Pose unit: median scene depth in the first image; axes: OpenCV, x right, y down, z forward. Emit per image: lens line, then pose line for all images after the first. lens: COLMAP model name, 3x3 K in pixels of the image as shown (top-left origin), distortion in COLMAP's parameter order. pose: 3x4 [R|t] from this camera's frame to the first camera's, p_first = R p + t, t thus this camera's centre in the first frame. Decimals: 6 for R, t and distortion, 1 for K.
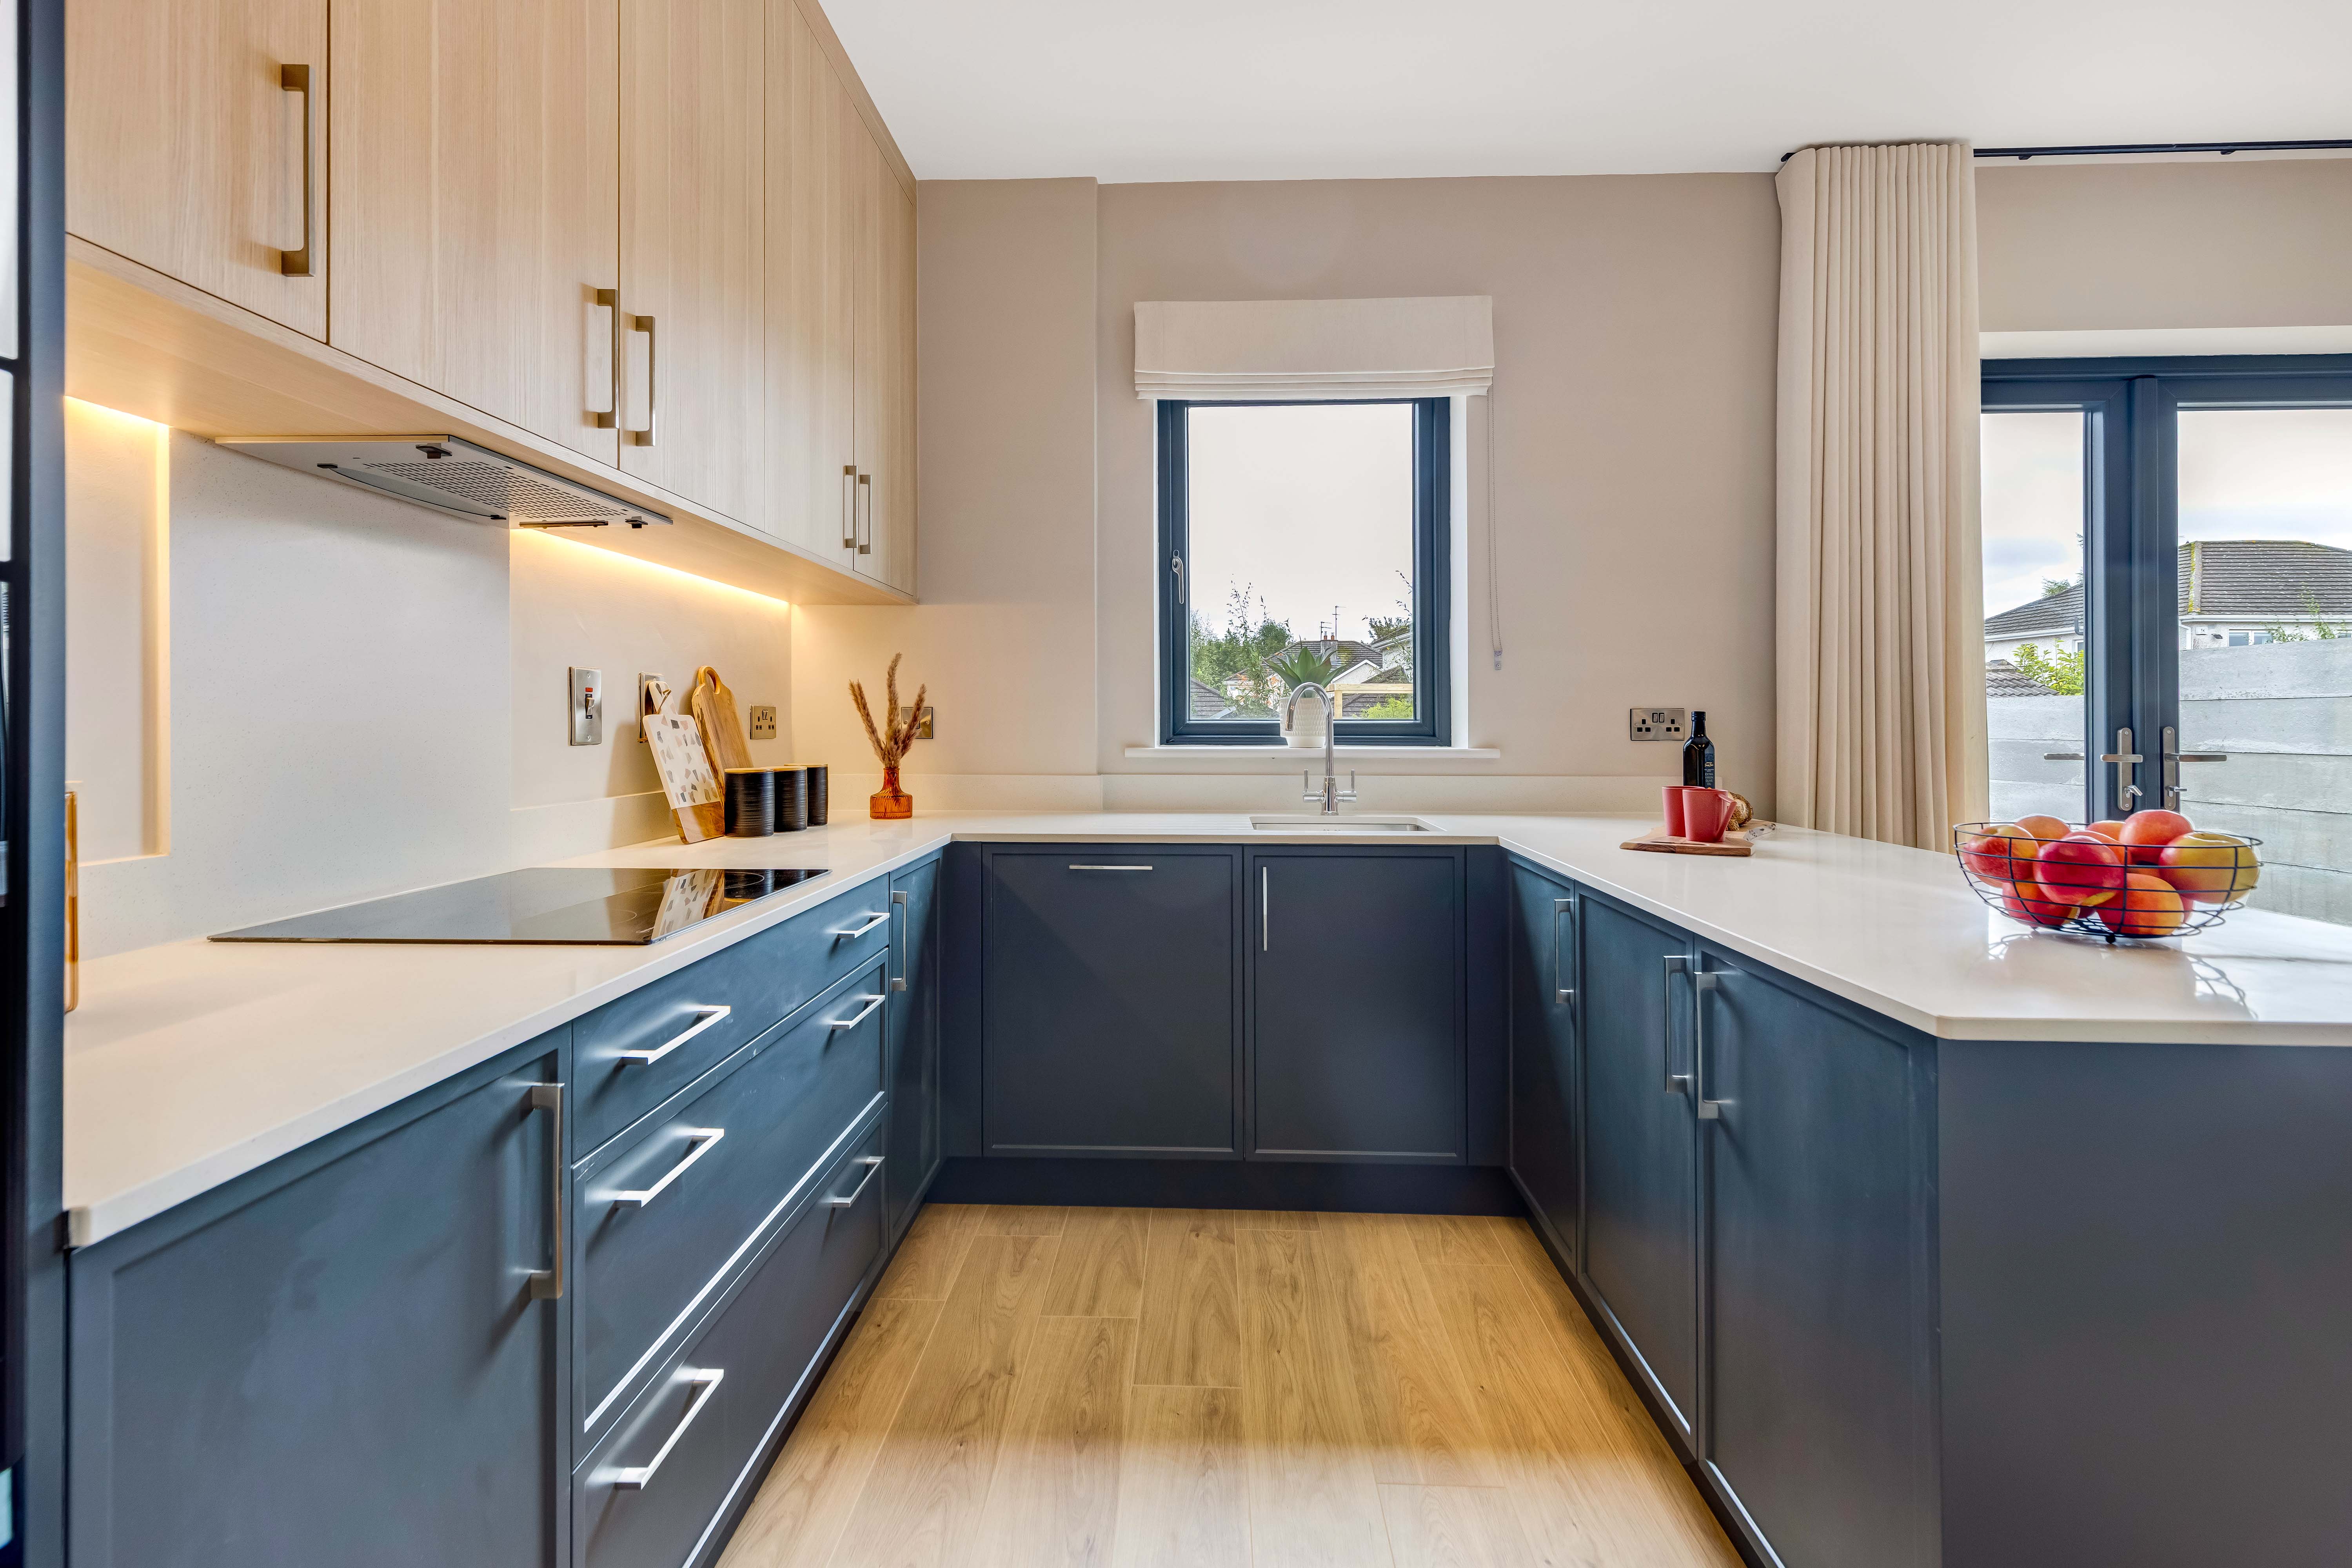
lens RADIAL K [[1077.4, 0, 1167.7], [0, 1077.4, 721.8], [0, 0, 1]] dist [0.007545, -0.000071]
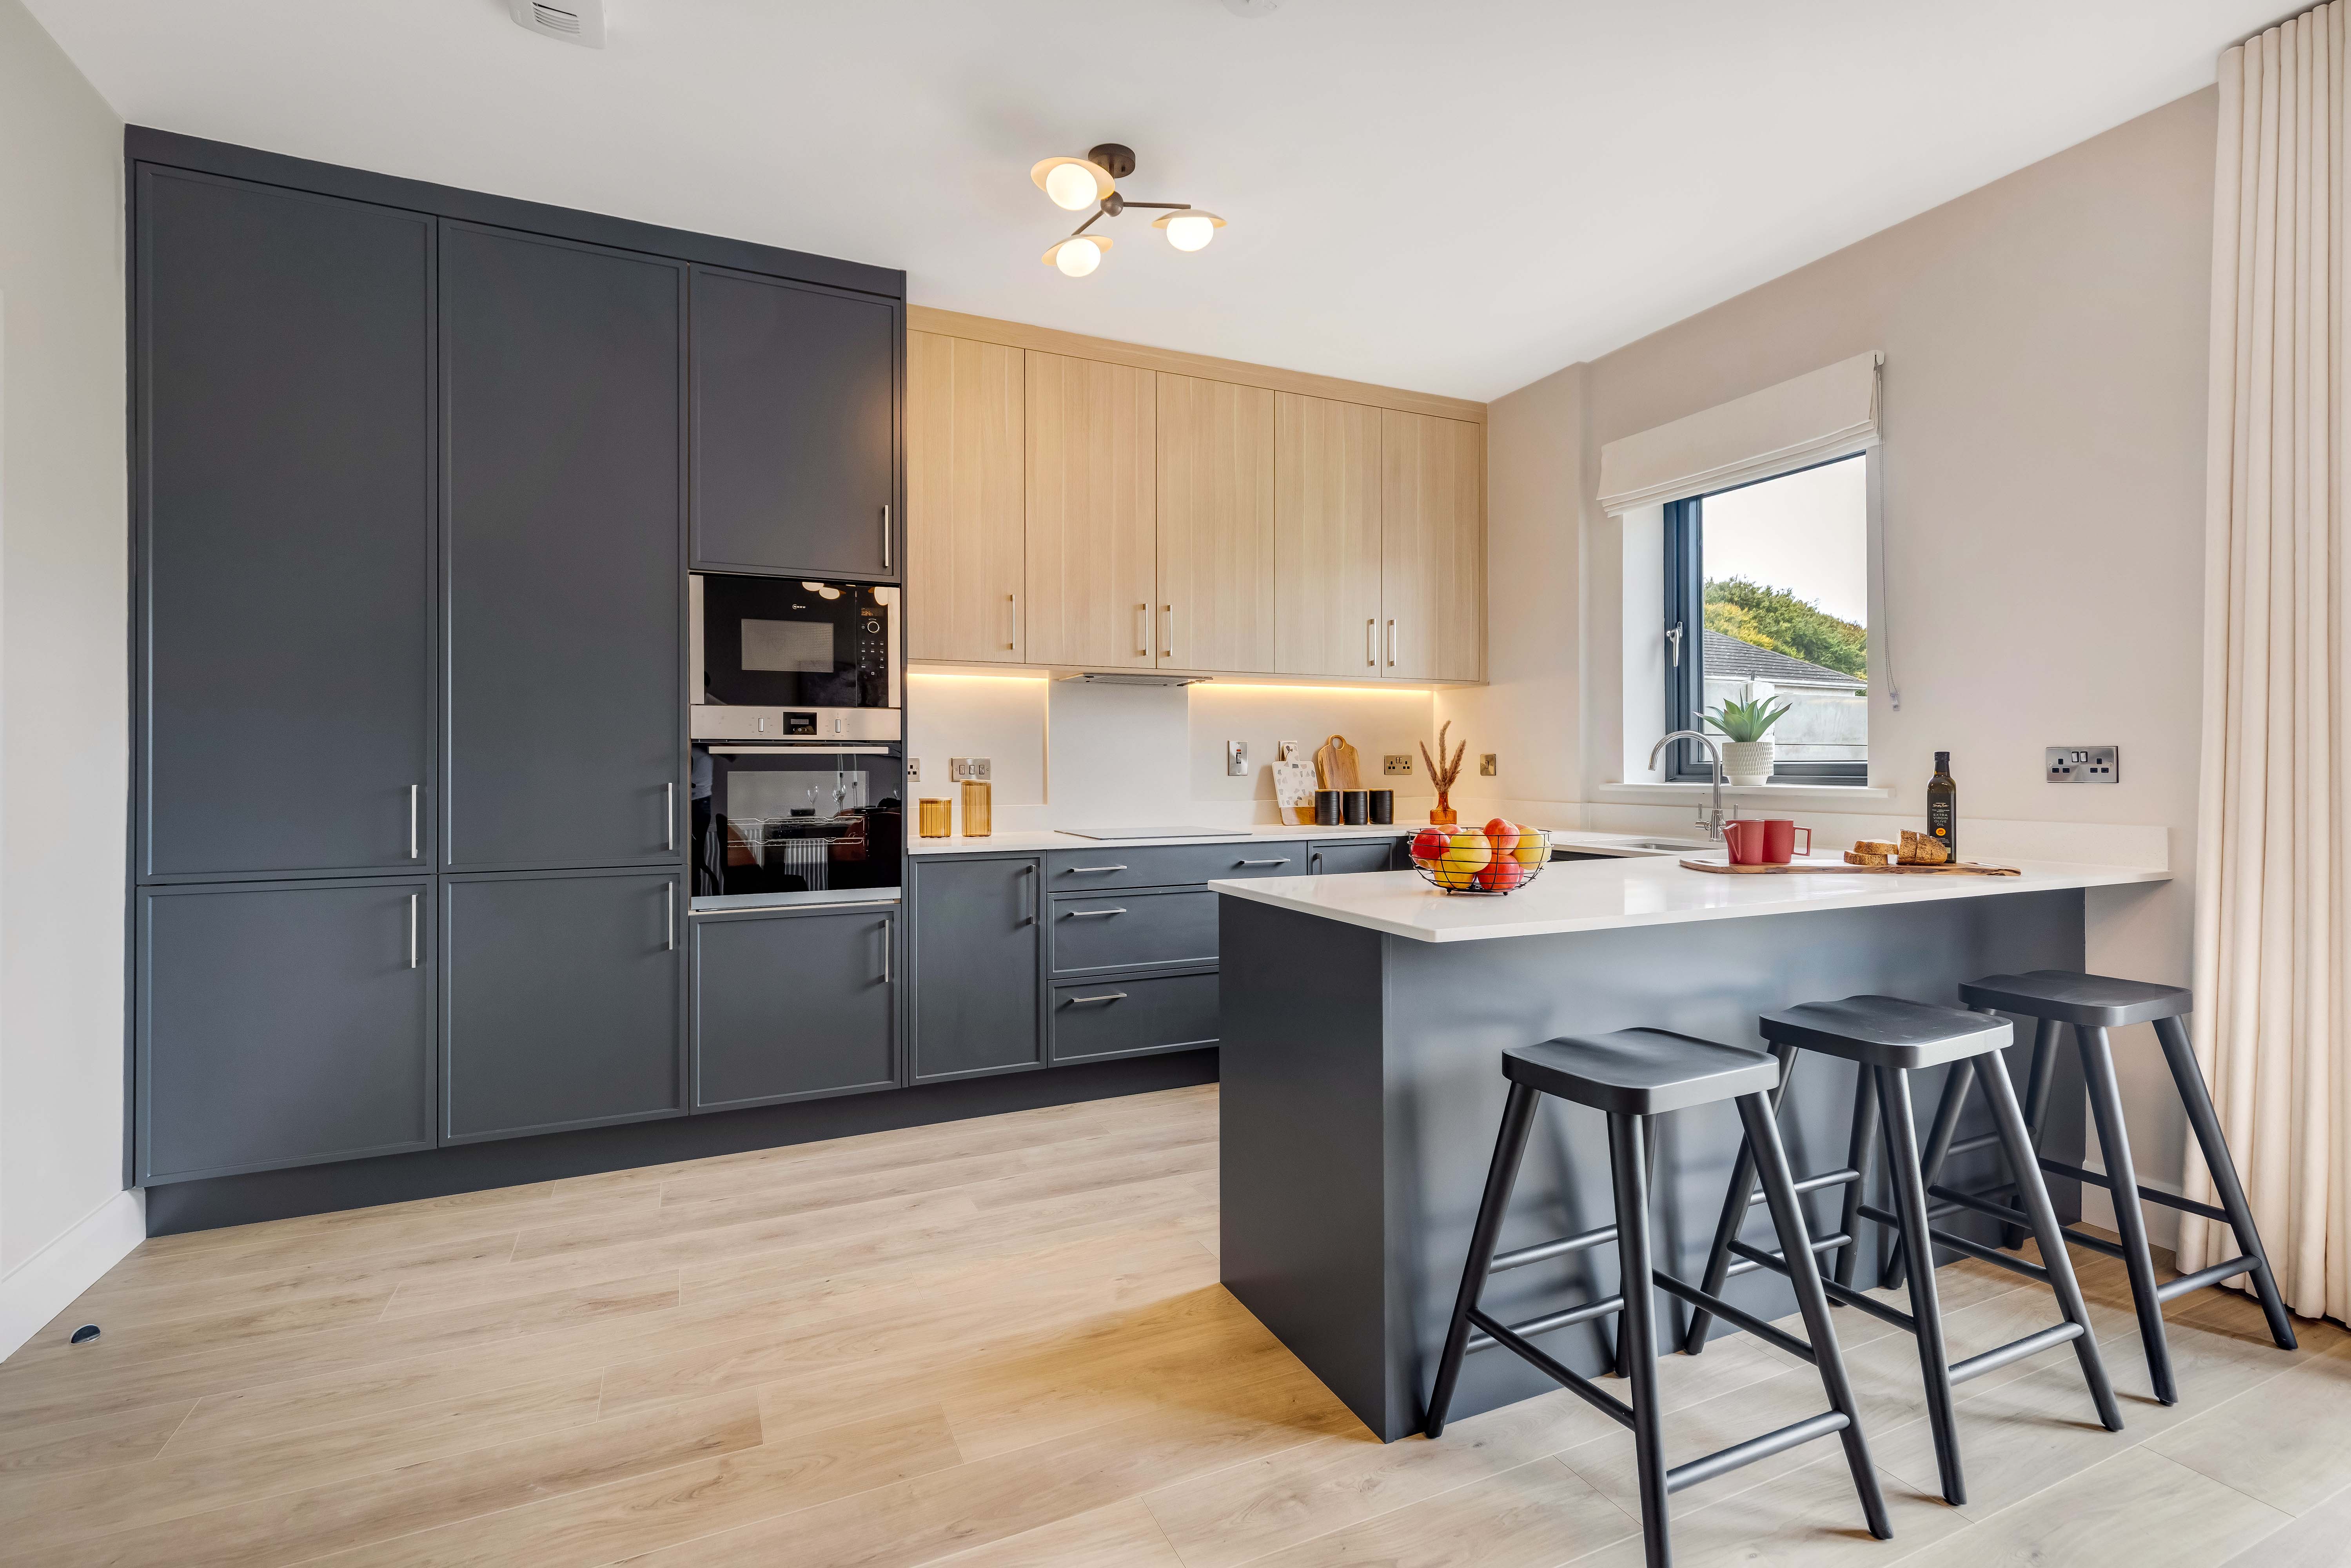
lens RADIAL K [[1062.9, 0, 1168.2], [0, 1062.9, 761.6], [0, 0, 1]] dist [0.005572, 0.000221]
pose [[0.444319, -0.004903, -0.895855, 1.138458], [0.003286, 0.999987, -0.003844, 0.001103], [0.895863, -0.001236, 0.444329, -0.071854]]
